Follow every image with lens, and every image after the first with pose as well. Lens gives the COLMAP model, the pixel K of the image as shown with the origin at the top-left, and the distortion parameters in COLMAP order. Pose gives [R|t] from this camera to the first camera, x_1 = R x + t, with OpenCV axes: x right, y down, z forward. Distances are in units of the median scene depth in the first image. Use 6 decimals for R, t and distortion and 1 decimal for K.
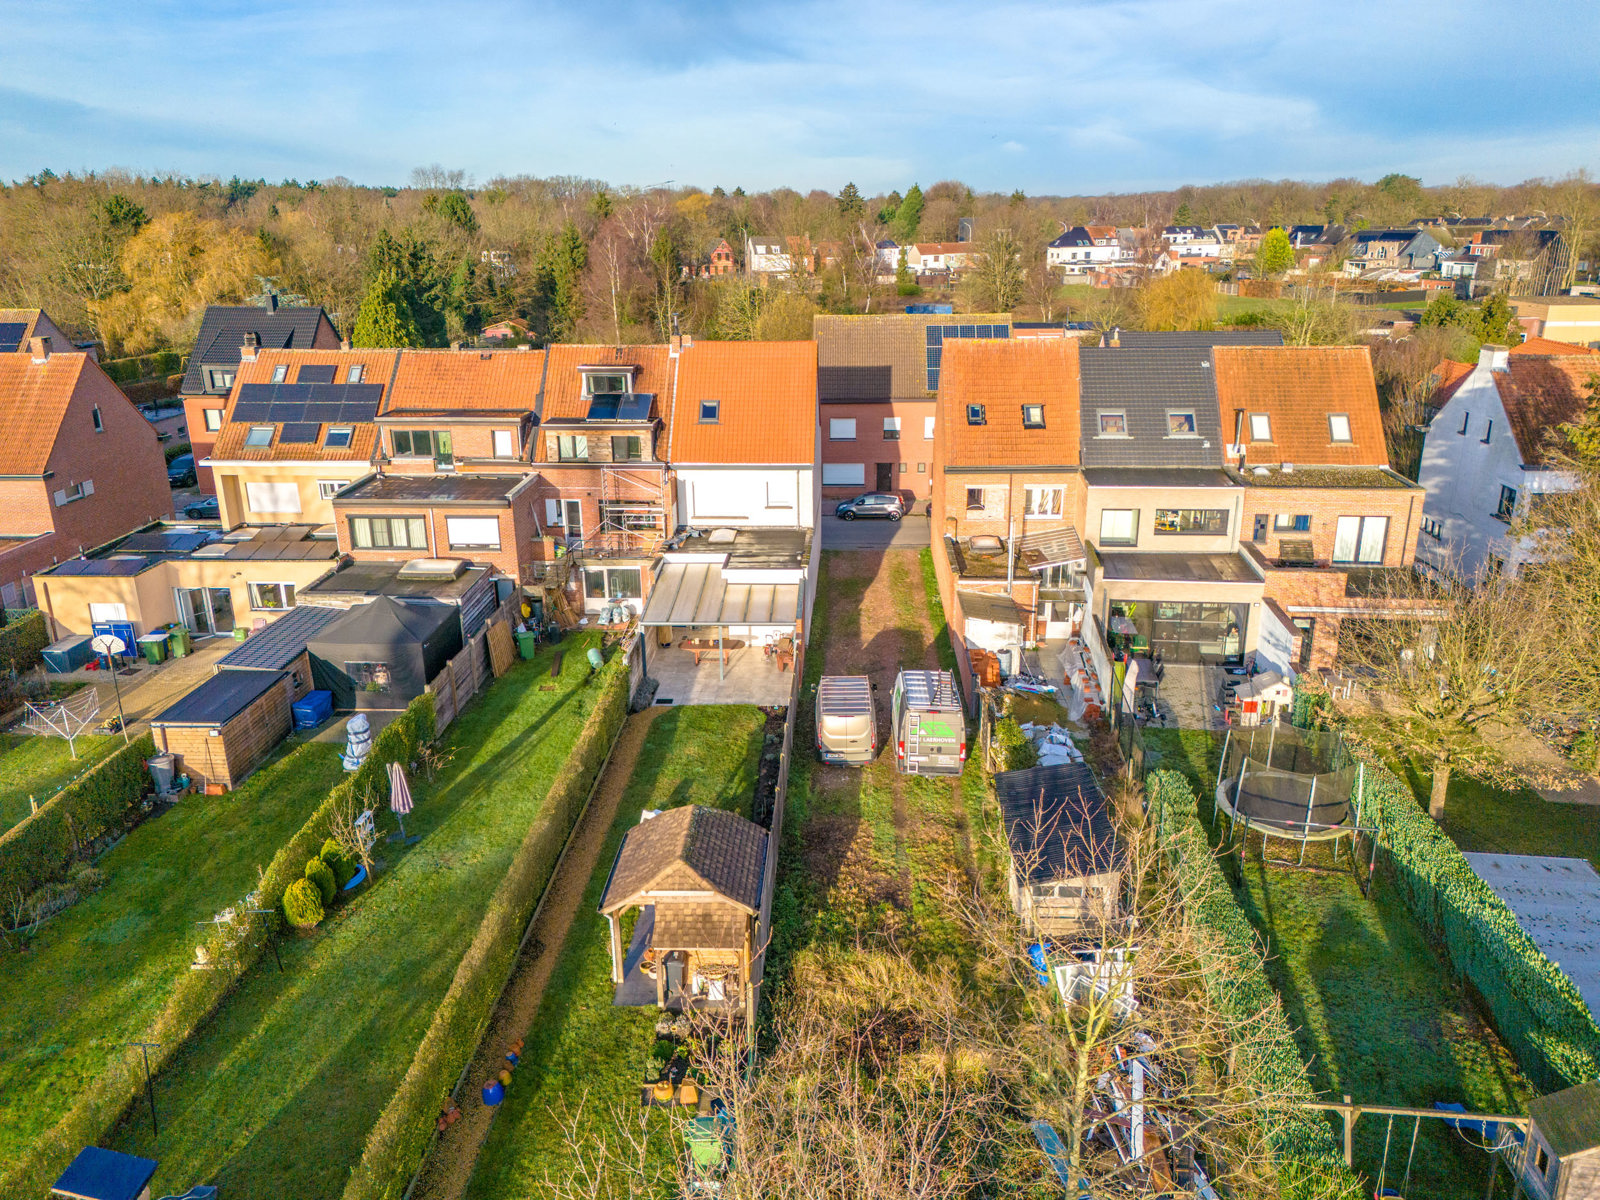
lens RADIAL K [[1173.6, 0, 804.6], [0, 1173.6, 588.8], [0, 0, 1]] dist [0.054153, -0.009652]
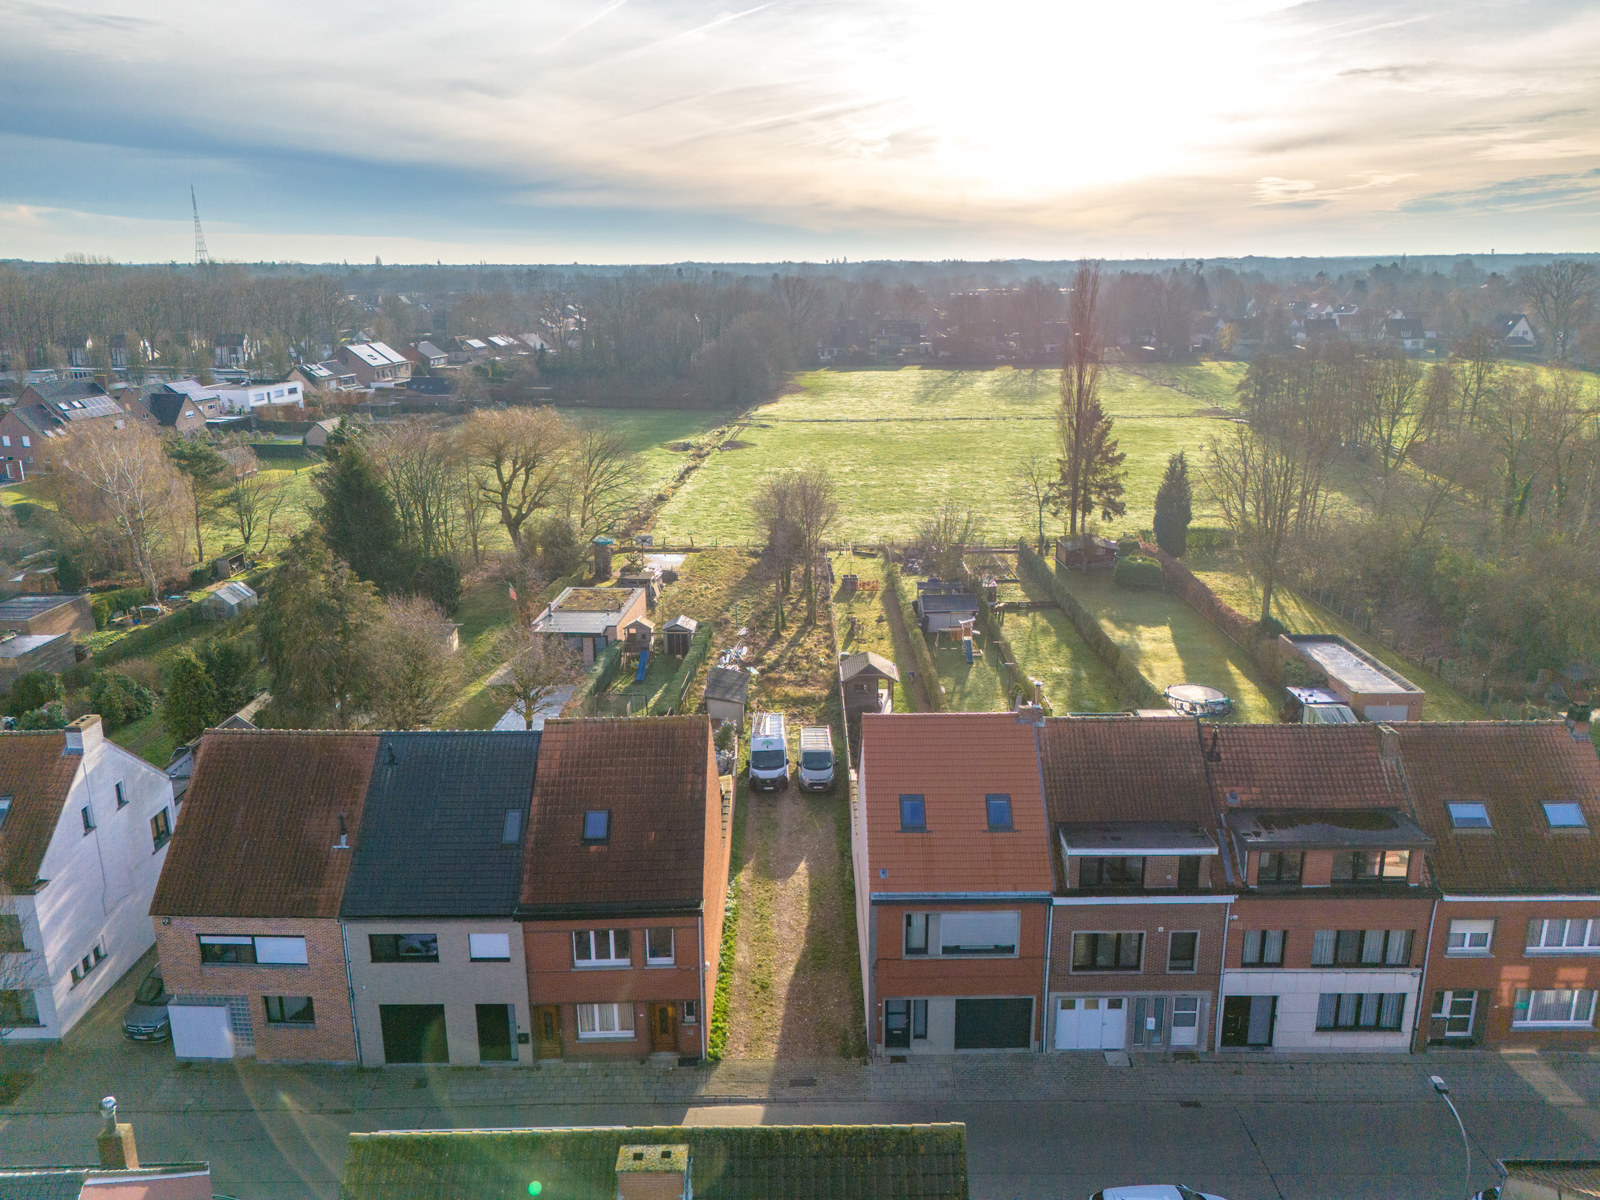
lens RADIAL K [[1173.6, 0, 808.0], [0, 1173.6, 599.1], [0, 0, 1]] dist [0.054153, -0.009652]
pose [[-0.998810, 0.019829, -0.044560, 0.091354], [-0.008463, 0.829304, 0.558734, -0.796624], [0.048032, 0.558446, -0.828149, 1.757977]]
